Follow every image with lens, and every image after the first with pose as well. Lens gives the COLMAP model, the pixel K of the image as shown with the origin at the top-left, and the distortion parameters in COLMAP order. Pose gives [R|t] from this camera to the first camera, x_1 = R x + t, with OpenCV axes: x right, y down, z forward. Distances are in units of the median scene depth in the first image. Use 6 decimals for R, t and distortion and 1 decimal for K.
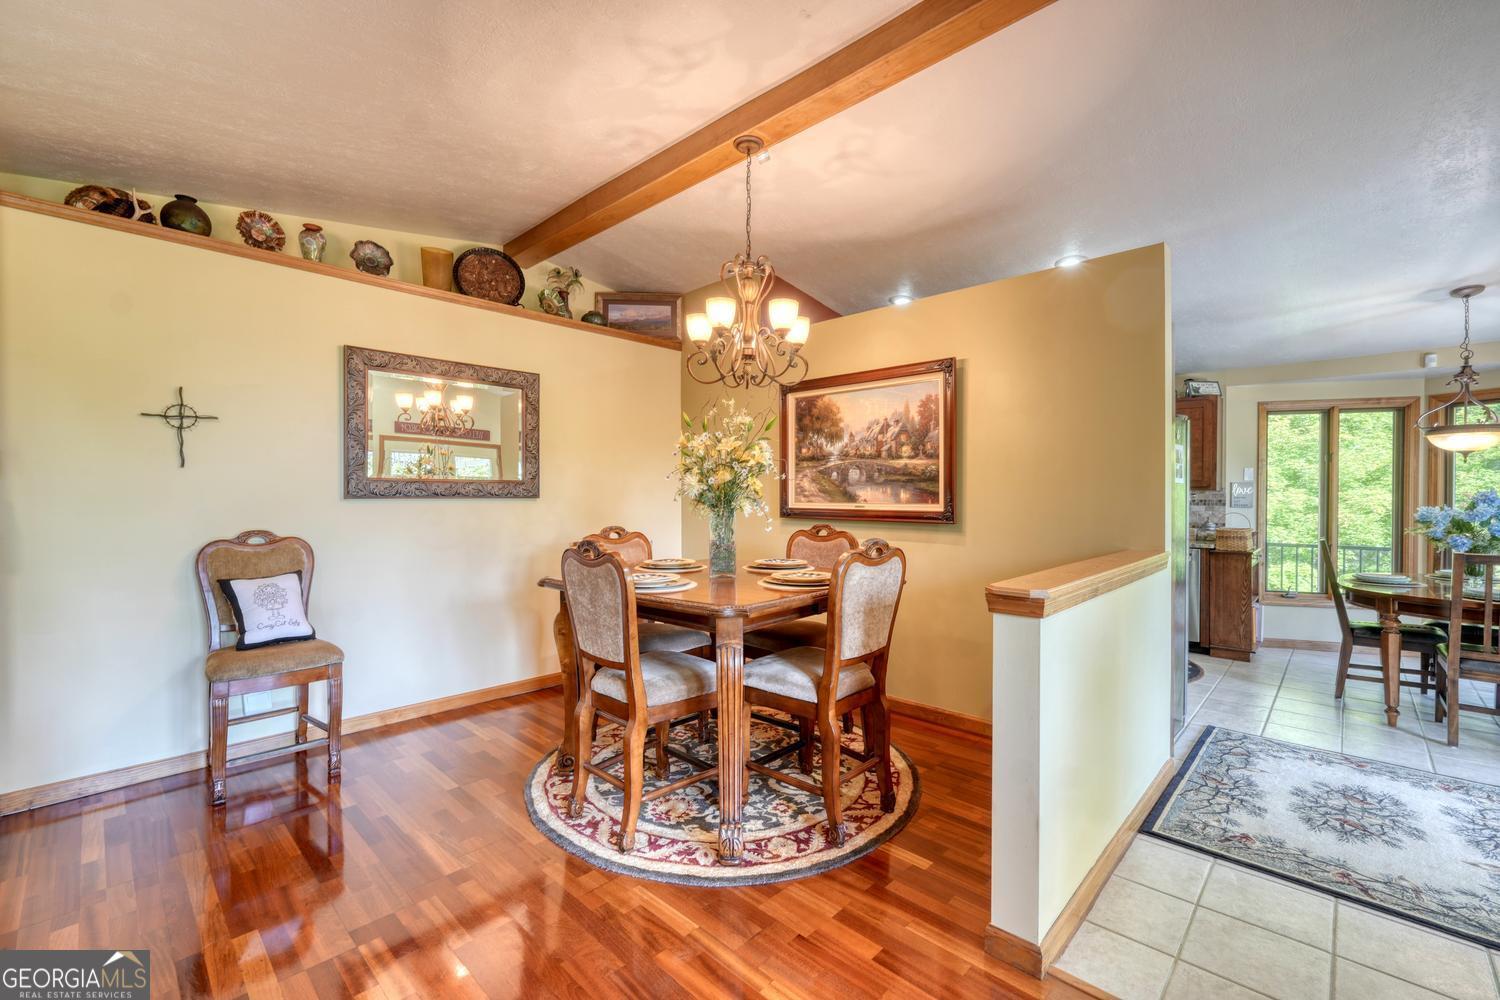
lens RADIAL K [[632.9, 0, 745.0], [0, 632.9, 499.4], [0, 0, 1]] dist [-0.008061, 0.002999]
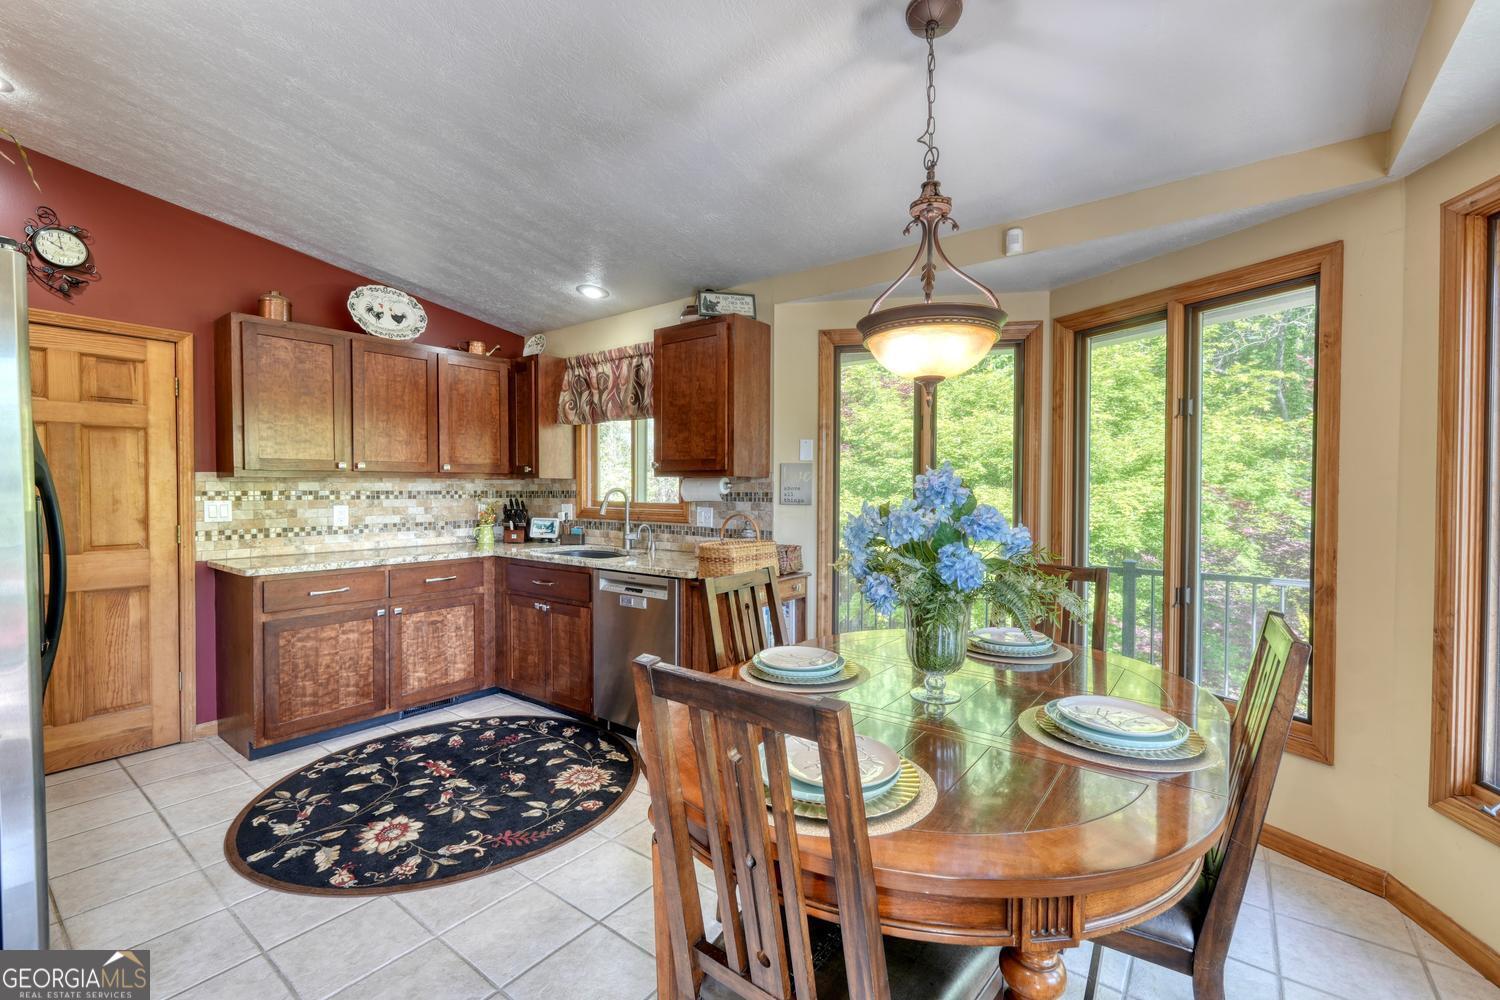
lens RADIAL K [[632.9, 0, 755.1], [0, 632.9, 497.5], [0, 0, 1]] dist [-0.008061, 0.002999]
pose [[0.992211, -0.000547, 0.124570, 1.027041], [-0.000219, 0.999981, 0.006138, 0.002770], [-0.124571, -0.006117, 0.992192, 0.614109]]
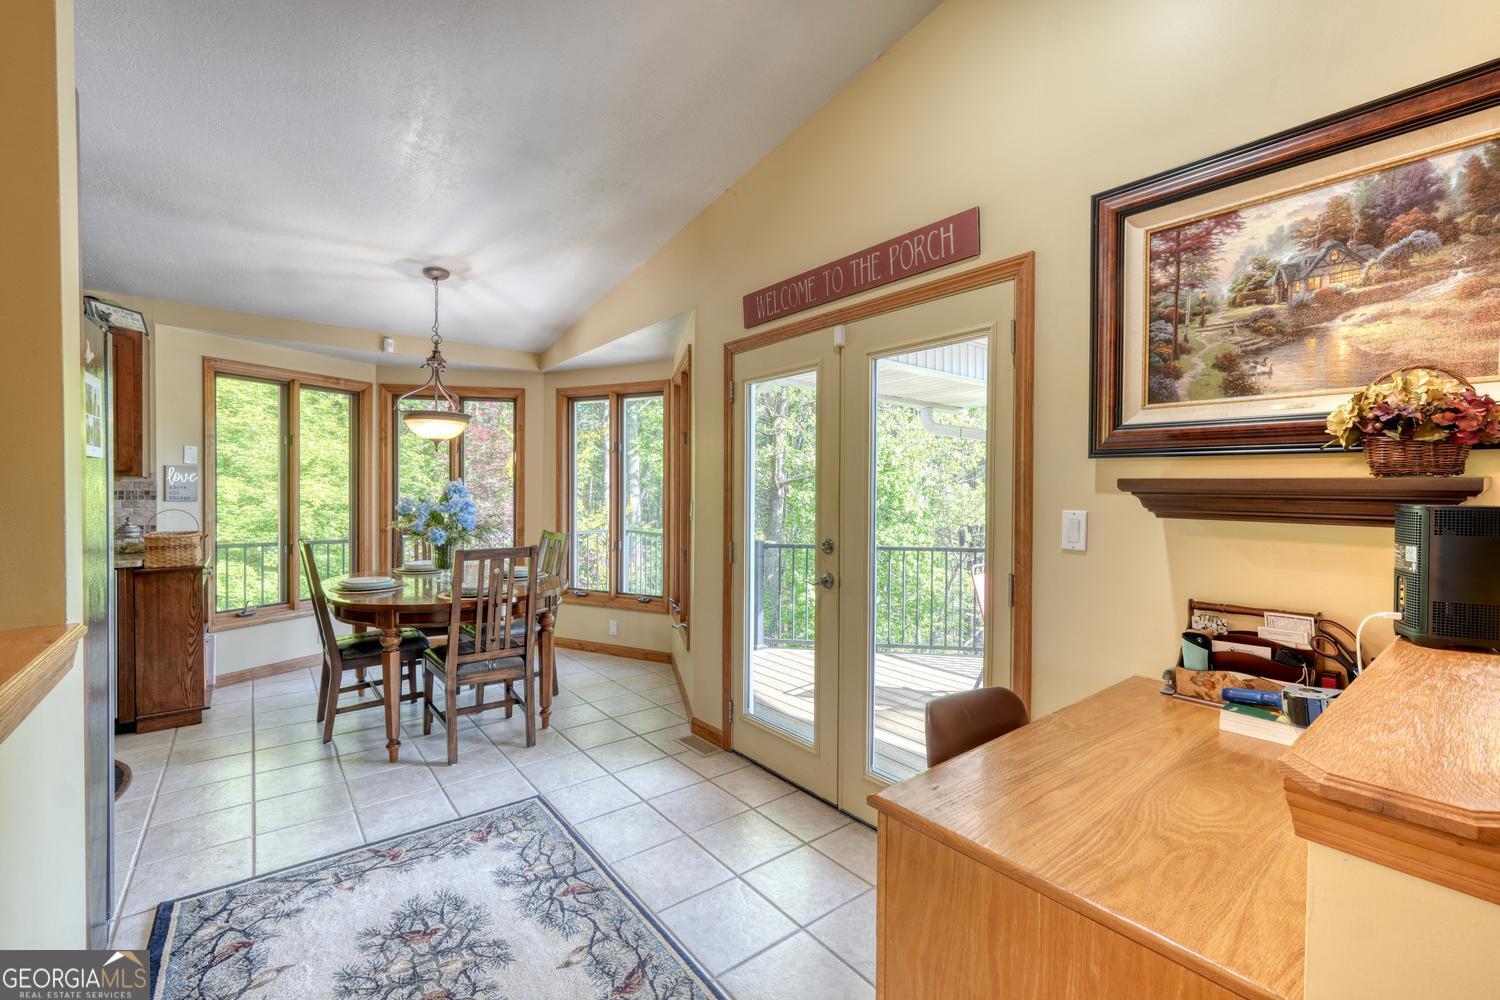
lens RADIAL K [[632.9, 0, 753.1], [0, 632.9, 497.6], [0, 0, 1]] dist [-0.008061, 0.002999]
pose [[0.132068, -0.013872, 0.991144, 0.265020], [0.000331, 0.999903, 0.013950, -0.001719], [-0.991241, -0.001514, 0.132059, 0.414913]]
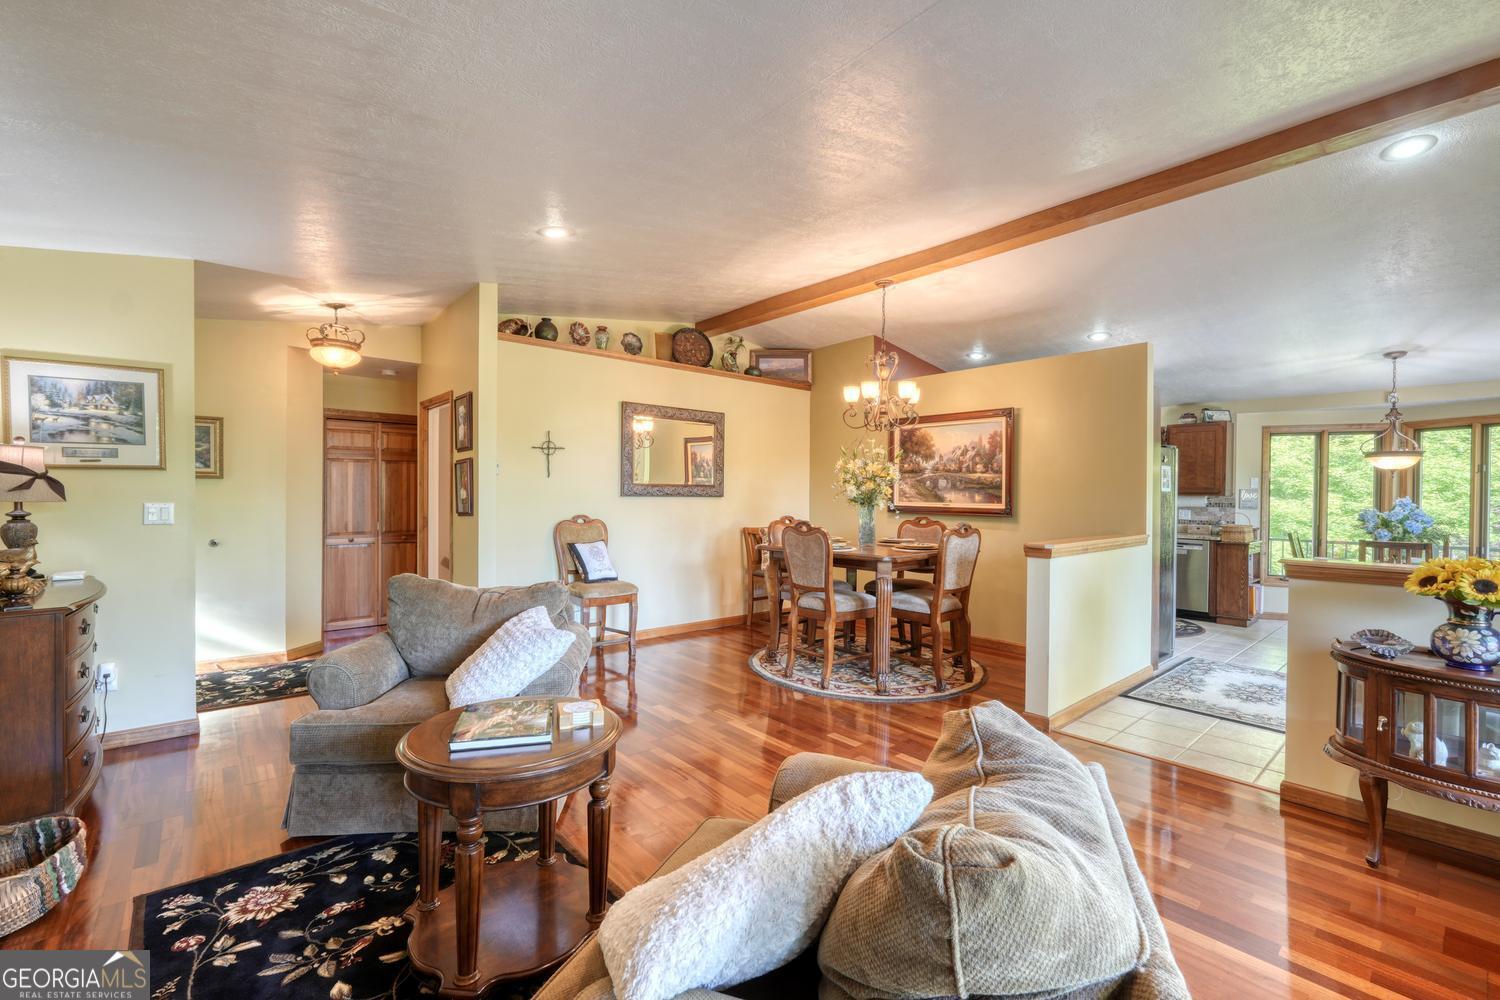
lens RADIAL K [[632.9, 0, 745.9], [0, 632.9, 499.1], [0, 0, 1]] dist [-0.008061, 0.002999]
pose [[0.995814, 0.009511, -0.090912, -0.161010], [-0.009372, 0.999954, 0.001963, -0.000999], [0.090926, -0.001103, 0.995857, -0.545426]]
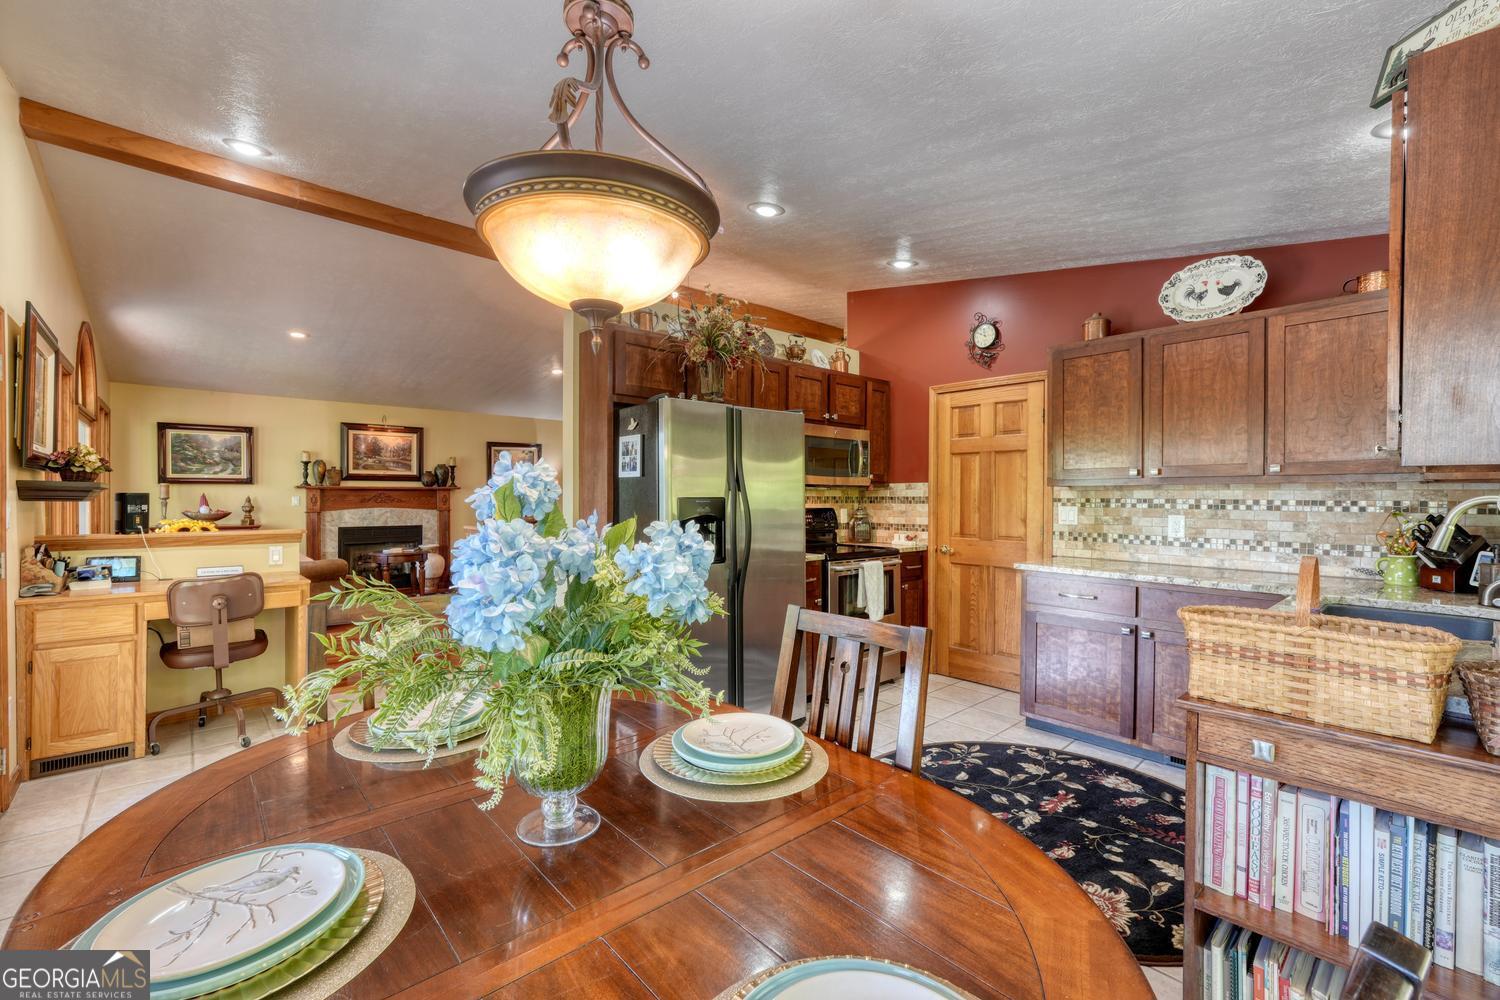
lens RADIAL K [[632.9, 0, 737.8], [0, 632.9, 498.9], [0, 0, 1]] dist [-0.008061, 0.002999]
pose [[-0.082745, 0.008568, -0.996534, 1.482382], [-0.009758, 0.999908, 0.009407, -0.004434], [0.996523, 0.010502, -0.082654, 1.138641]]
